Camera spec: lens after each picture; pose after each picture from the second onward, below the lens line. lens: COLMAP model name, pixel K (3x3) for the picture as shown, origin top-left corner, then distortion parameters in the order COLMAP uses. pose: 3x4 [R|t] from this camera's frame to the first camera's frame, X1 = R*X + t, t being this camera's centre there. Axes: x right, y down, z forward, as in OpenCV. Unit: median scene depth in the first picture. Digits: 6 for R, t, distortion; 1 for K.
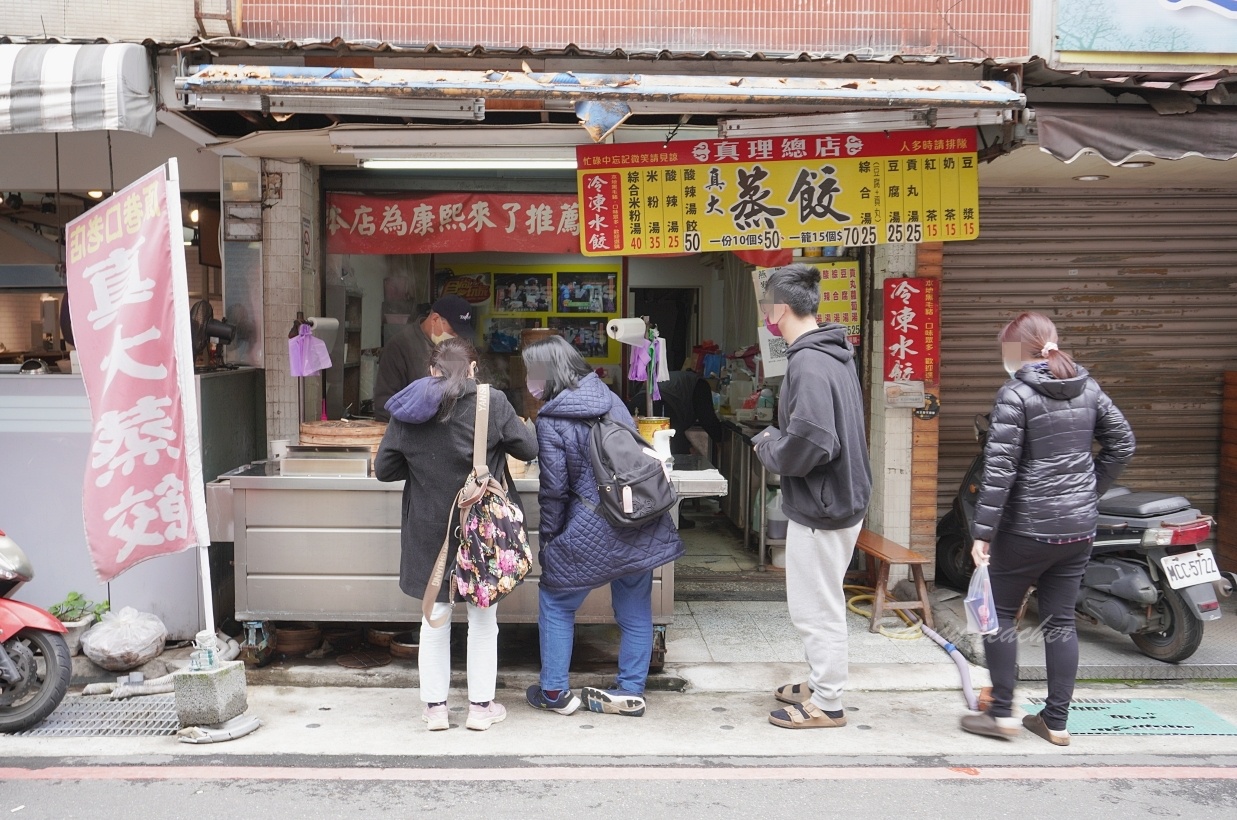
lens RADIAL K [[912.1, 0, 618.5], [0, 912.1, 410.0], [0, 0, 1]] dist [0.001487, -0.000460]
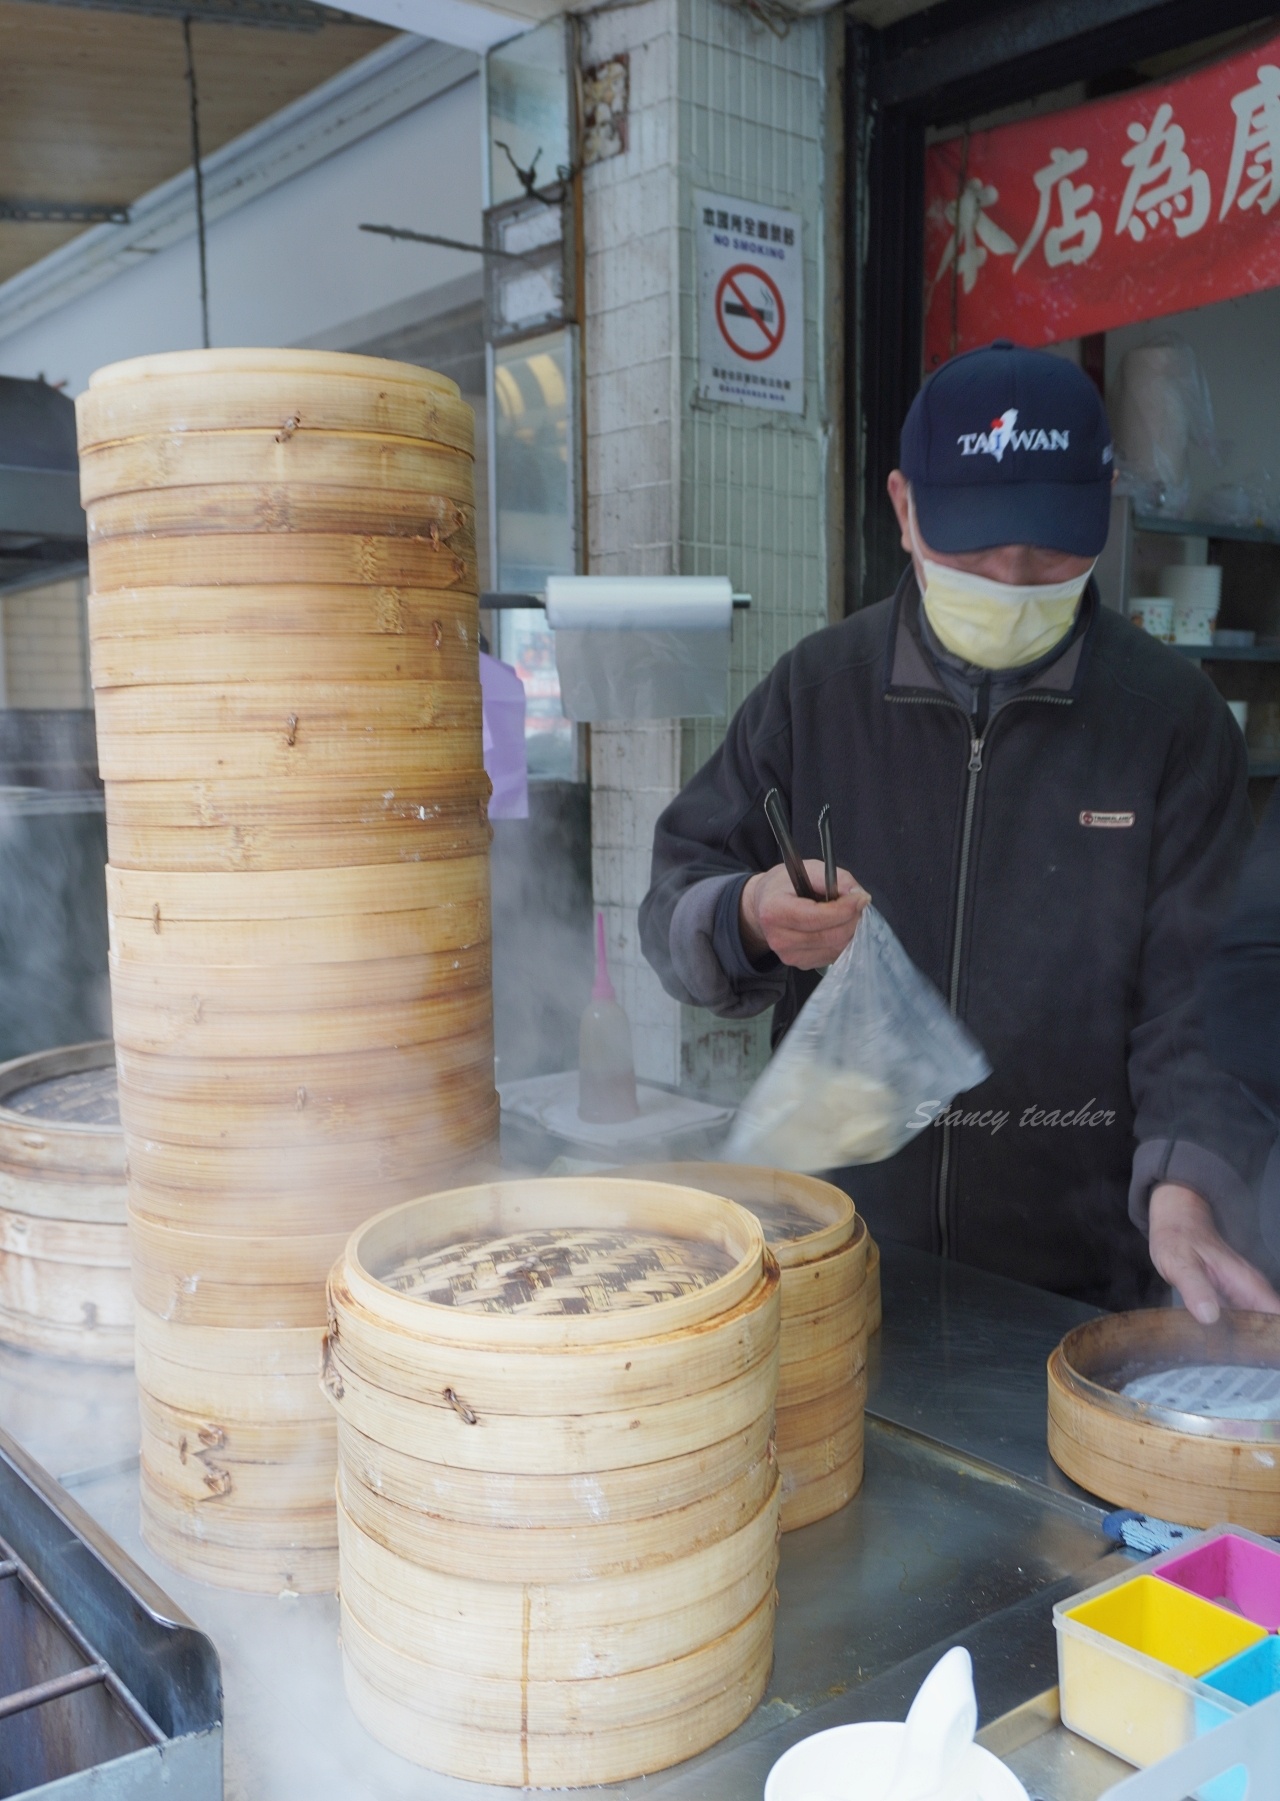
lens RADIAL K [[1722.3, 0, 640.0], [0, 1722.3, 900.5], [0, 0, 1]] dist [0.007390, 0.020280]
pose [[0.632151, 0.060474, -0.772482, 0.034701], [-0.035950, 0.998165, 0.048722, -0.031799], [0.774011, -0.003029, 0.633165, 0.596229]]
